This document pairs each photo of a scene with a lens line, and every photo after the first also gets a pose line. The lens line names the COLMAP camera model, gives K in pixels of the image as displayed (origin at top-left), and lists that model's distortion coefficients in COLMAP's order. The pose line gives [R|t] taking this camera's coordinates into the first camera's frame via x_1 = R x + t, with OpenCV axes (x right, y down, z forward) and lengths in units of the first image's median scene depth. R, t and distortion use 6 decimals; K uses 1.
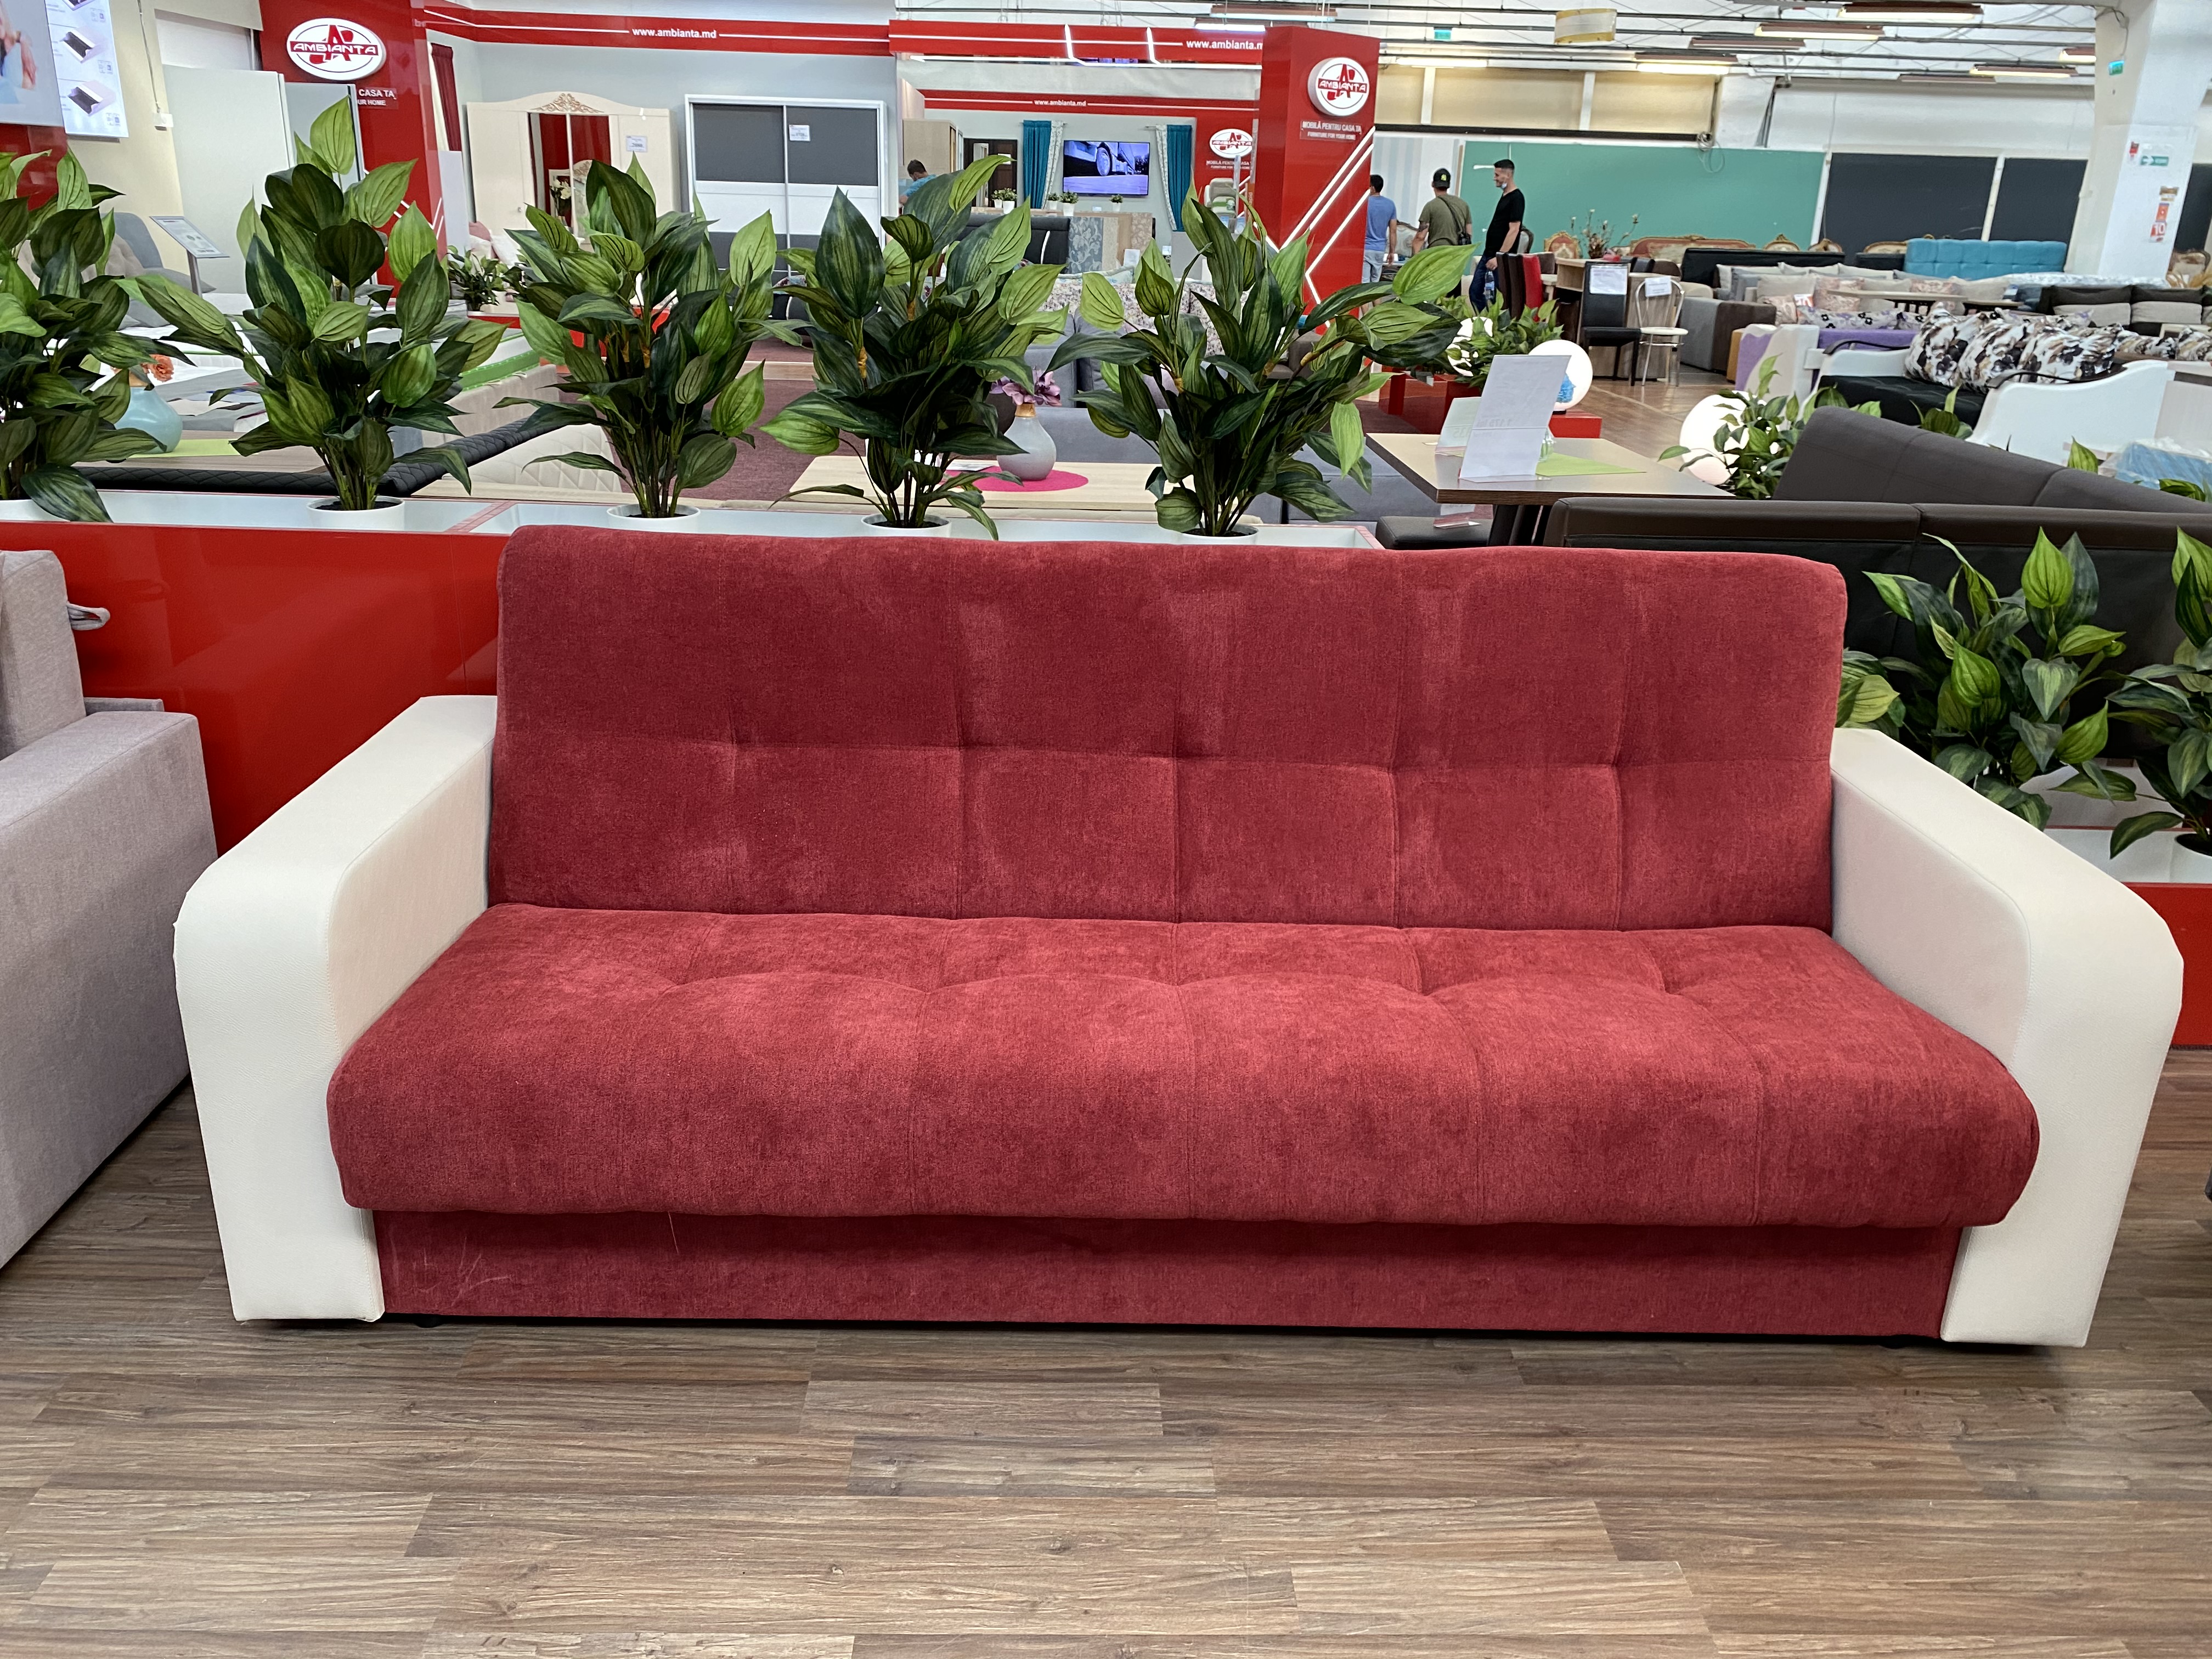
lens RADIAL K [[1680.7, 0, 1101.1], [0, 1680.7, 825.1], [0, 0, 1]] dist [0.006991, 0.002348]
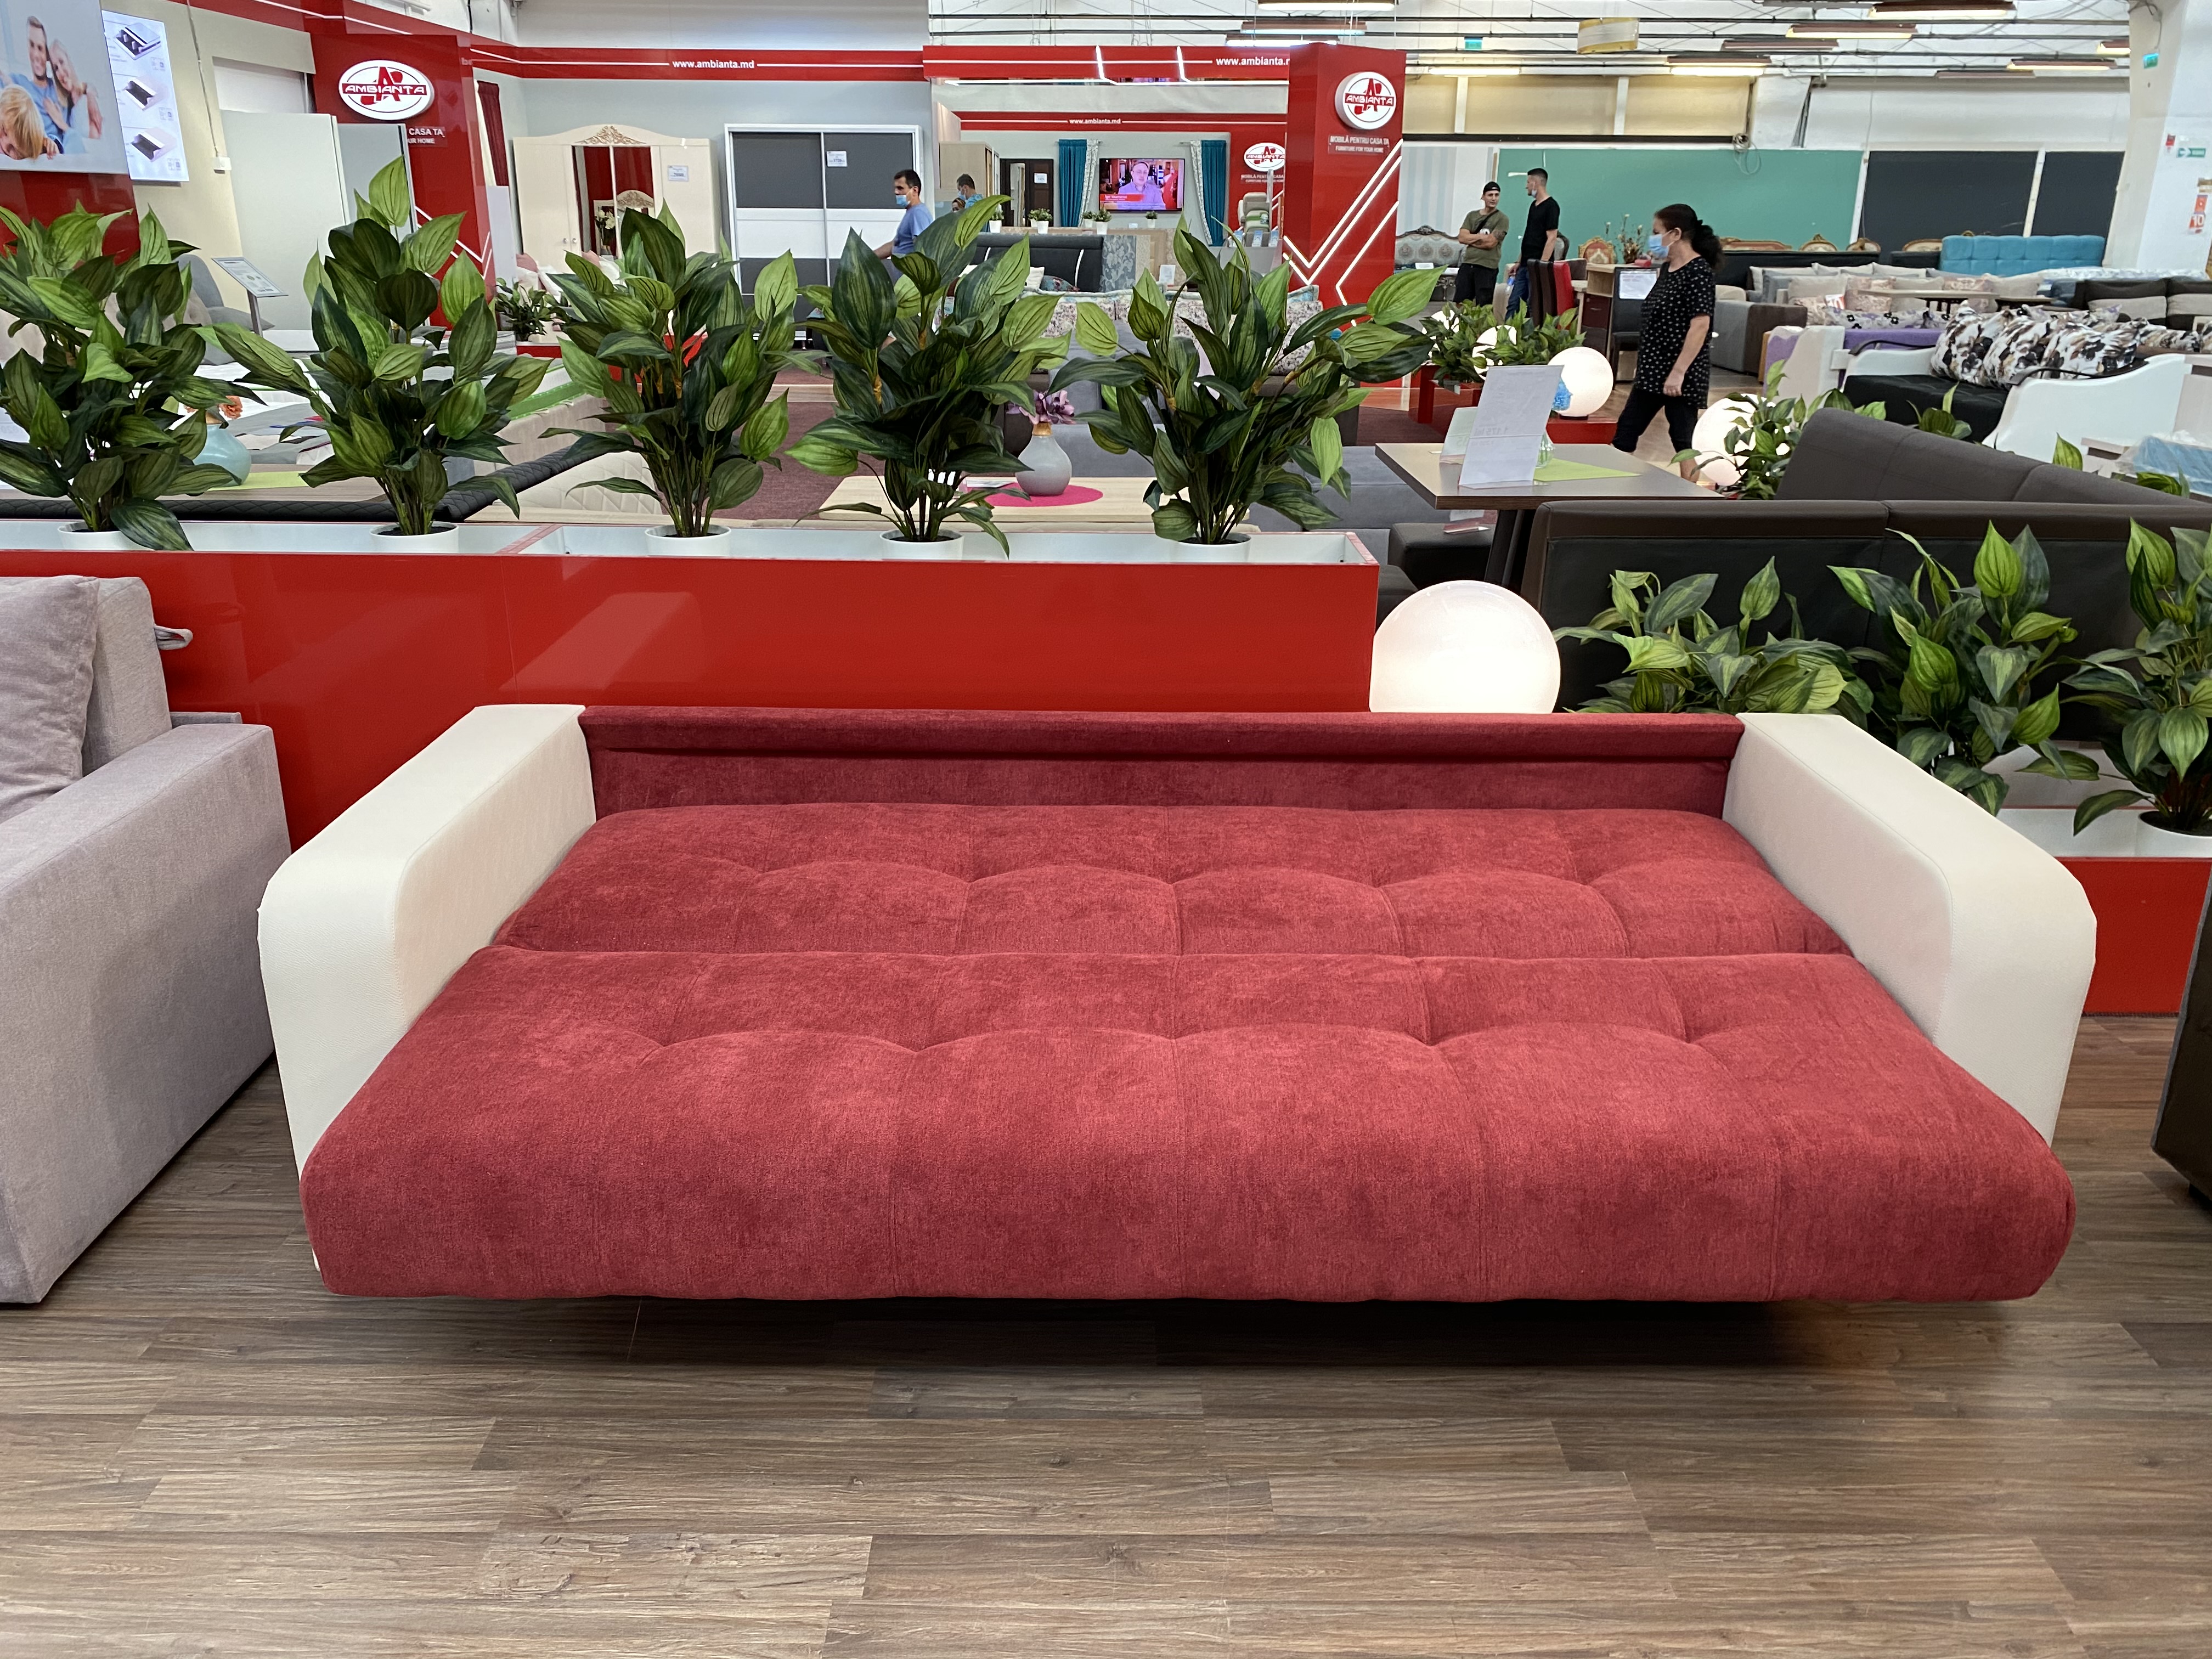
lens RADIAL K [[1675.7, 0, 1106.0], [0, 1675.7, 829.5], [0, 0, 1]] dist [0.010352, -0.001762]
pose [[0.999564, -0.014692, -0.025598, 0.026262], [0.014565, 0.999881, -0.005166, 0.013940], [0.025671, 0.004791, 0.999659, -0.065541]]
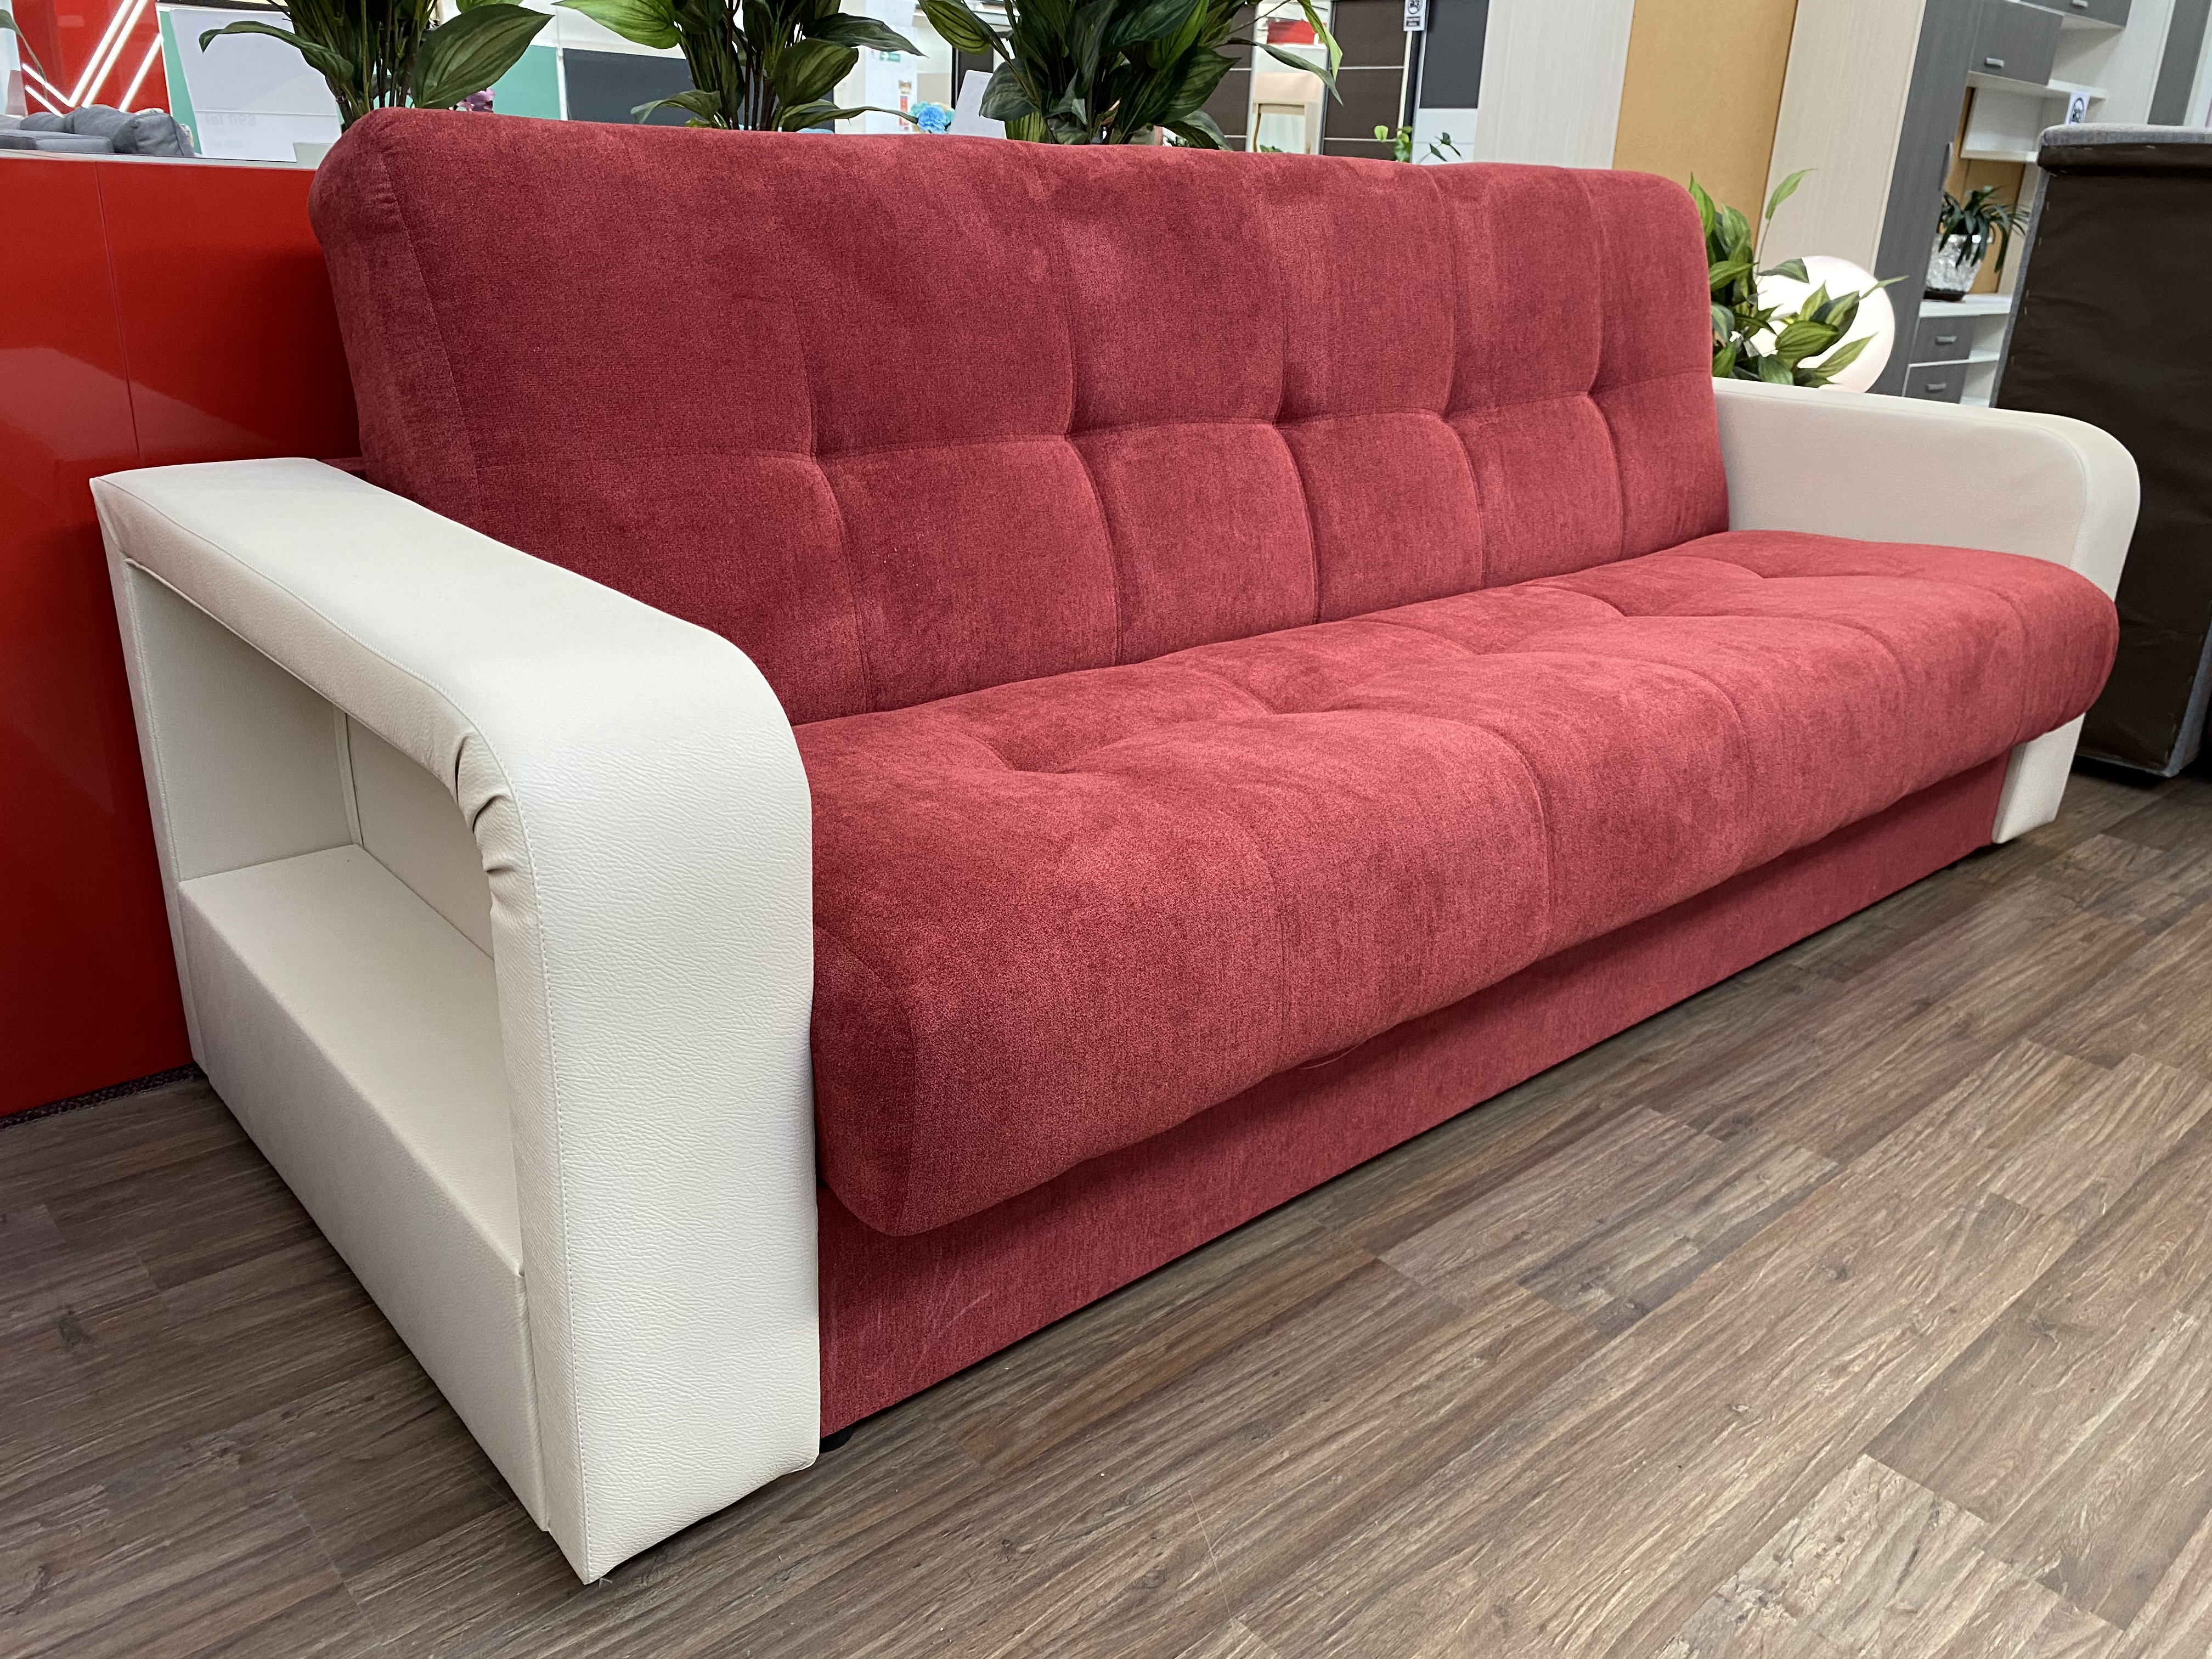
lens RADIAL K [[1675.7, 0, 1106.0], [0, 1675.7, 829.5], [0, 0, 1]] dist [0.010352, -0.001762]
pose [[0.762892, -0.234812, 0.602378, -0.482715], [0.205705, 0.971454, 0.118162, 0.032702], [-0.612929, 0.033768, 0.789416, 0.370666]]
